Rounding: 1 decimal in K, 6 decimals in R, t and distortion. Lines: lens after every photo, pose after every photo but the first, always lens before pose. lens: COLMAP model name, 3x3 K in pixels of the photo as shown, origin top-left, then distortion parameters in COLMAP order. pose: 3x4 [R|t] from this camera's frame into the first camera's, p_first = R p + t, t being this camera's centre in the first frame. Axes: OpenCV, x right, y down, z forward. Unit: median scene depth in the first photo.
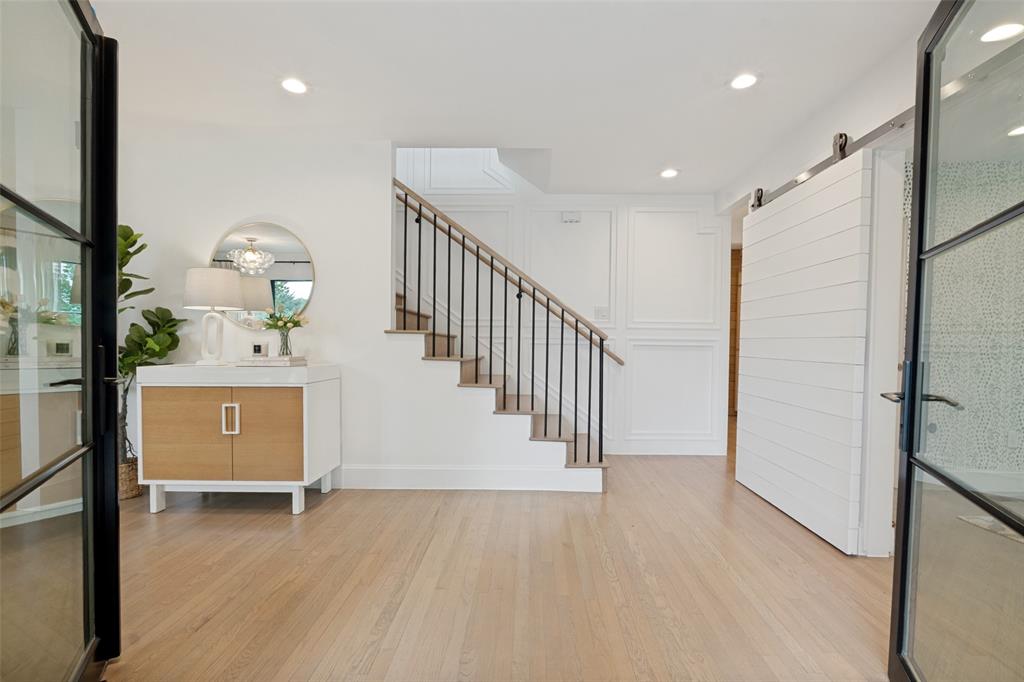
lens RADIAL K [[476.8, 0, 518.3], [0, 476.8, 356.7], [0, 0, 1]] dist [-0.017140, 0.000288]
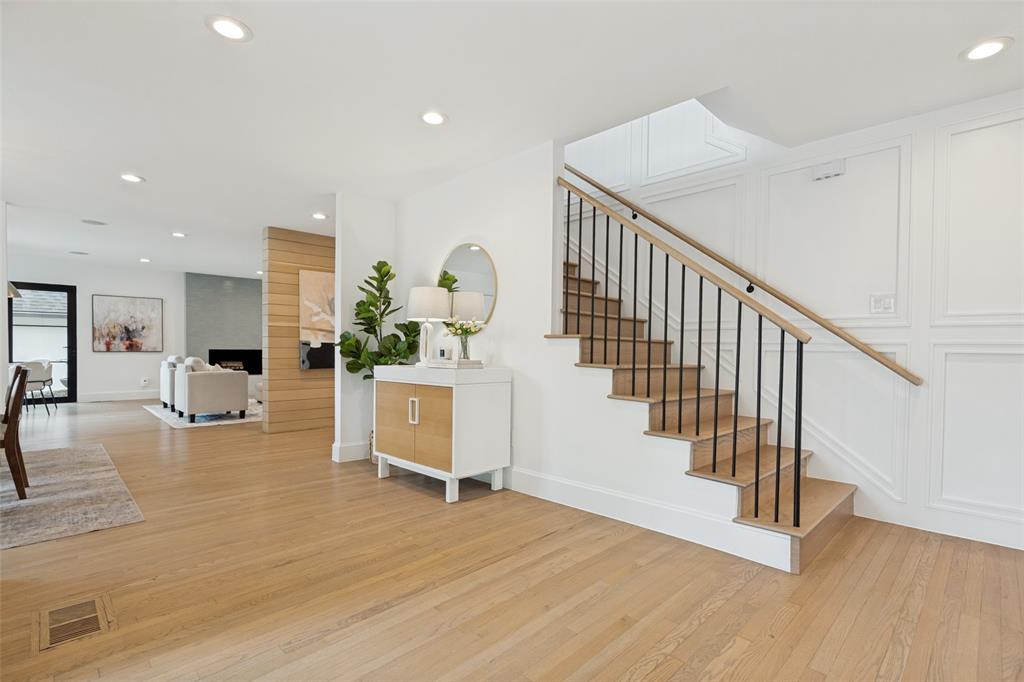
lens RADIAL K [[476.8, 0, 518.3], [0, 476.8, 356.7], [0, 0, 1]] dist [-0.017140, 0.000288]
pose [[0.728987, 0.008335, -0.684477, 0.348454], [-0.026271, 0.999530, -0.015807, 0.005587], [0.684023, 0.029505, 0.728863, 0.254264]]
